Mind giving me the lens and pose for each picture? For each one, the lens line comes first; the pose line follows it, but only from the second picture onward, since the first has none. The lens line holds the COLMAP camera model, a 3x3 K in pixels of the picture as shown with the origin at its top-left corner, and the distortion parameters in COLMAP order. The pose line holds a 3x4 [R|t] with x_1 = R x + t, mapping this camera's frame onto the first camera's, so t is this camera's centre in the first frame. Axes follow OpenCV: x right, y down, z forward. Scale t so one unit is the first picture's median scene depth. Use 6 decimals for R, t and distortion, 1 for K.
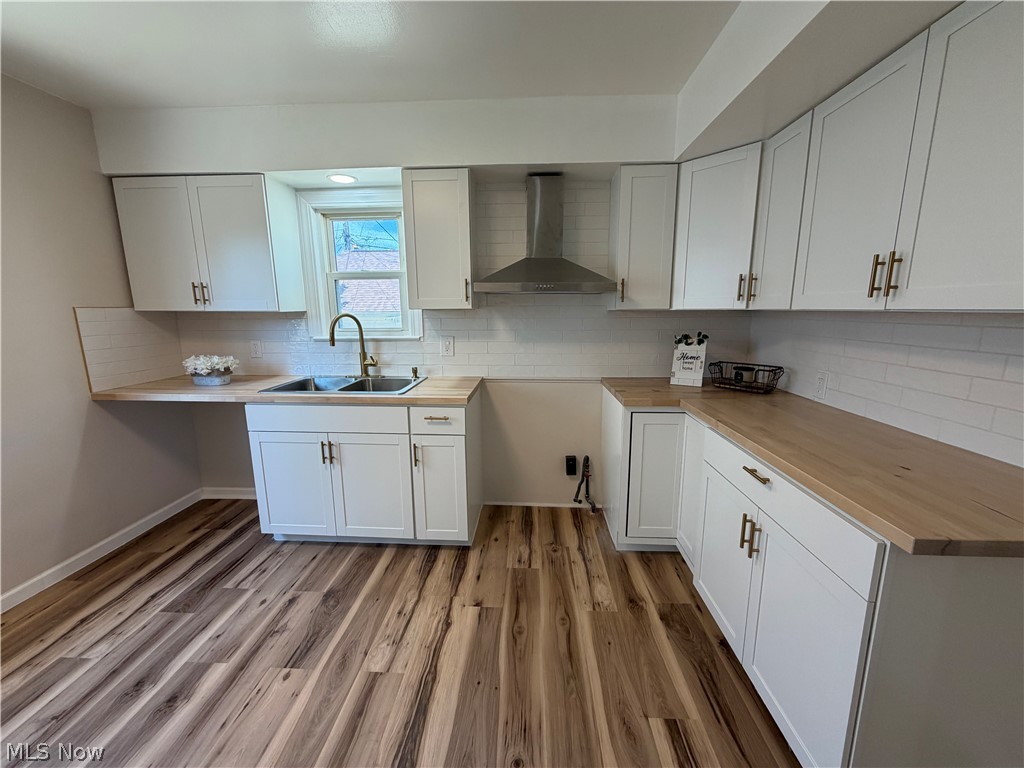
lens RADIAL K [[407.2, 0, 510.7], [0, 407.2, 383.9], [0, 0, 1]] dist [-0.001883, 0.000307]
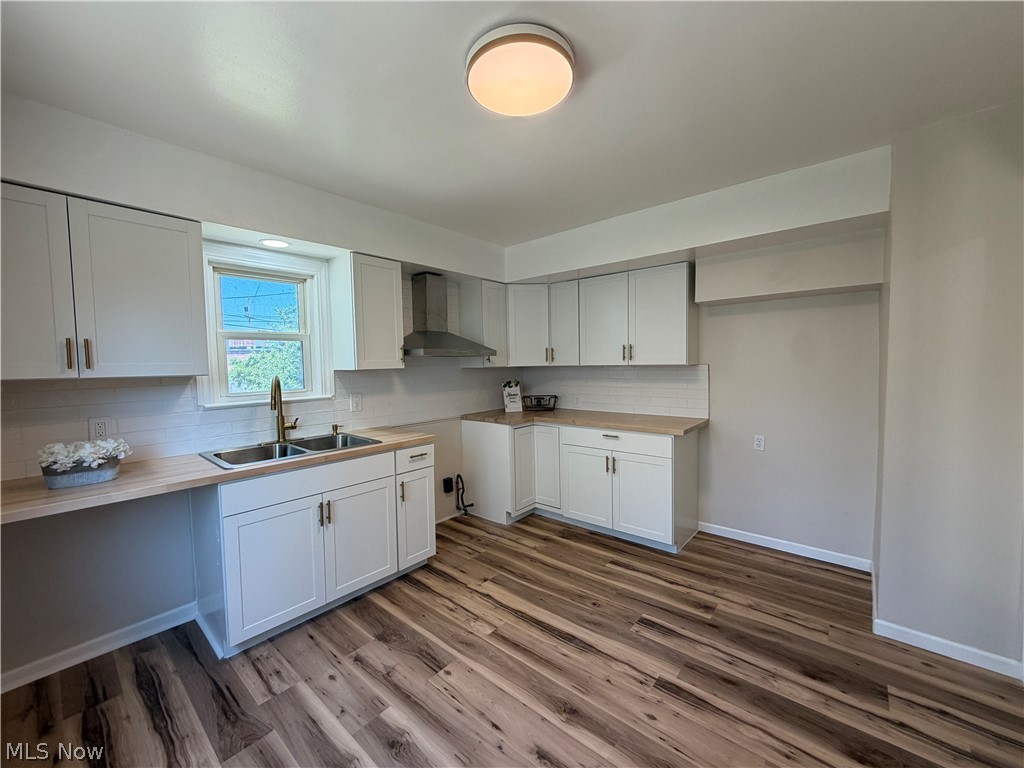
lens RADIAL K [[407.2, 0, 510.7], [0, 407.2, 383.9], [0, 0, 1]] dist [-0.001883, 0.000307]
pose [[0.609614, -0.047934, 0.791248, -0.926963], [0.159581, 0.985155, -0.063267, -0.006426], [-0.776470, 0.164837, 0.608213, -0.004688]]
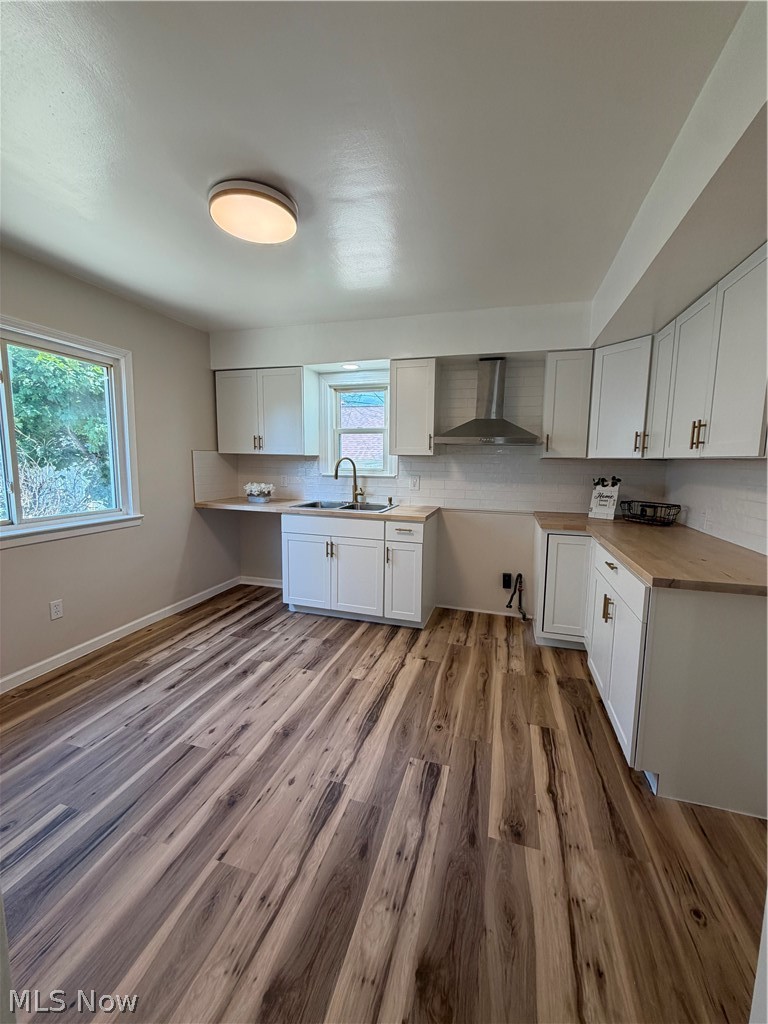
lens RADIAL K [[407.2, 0, 384.0], [0, 407.2, 509.5], [0, 0, 1]] dist [-0.001883, 0.000307]
pose [[0.970621, 0.047304, -0.235919, 0.082674], [-0.061537, 0.996679, -0.053330, 0.089250], [0.232613, 0.066281, 0.970308, -0.394268]]
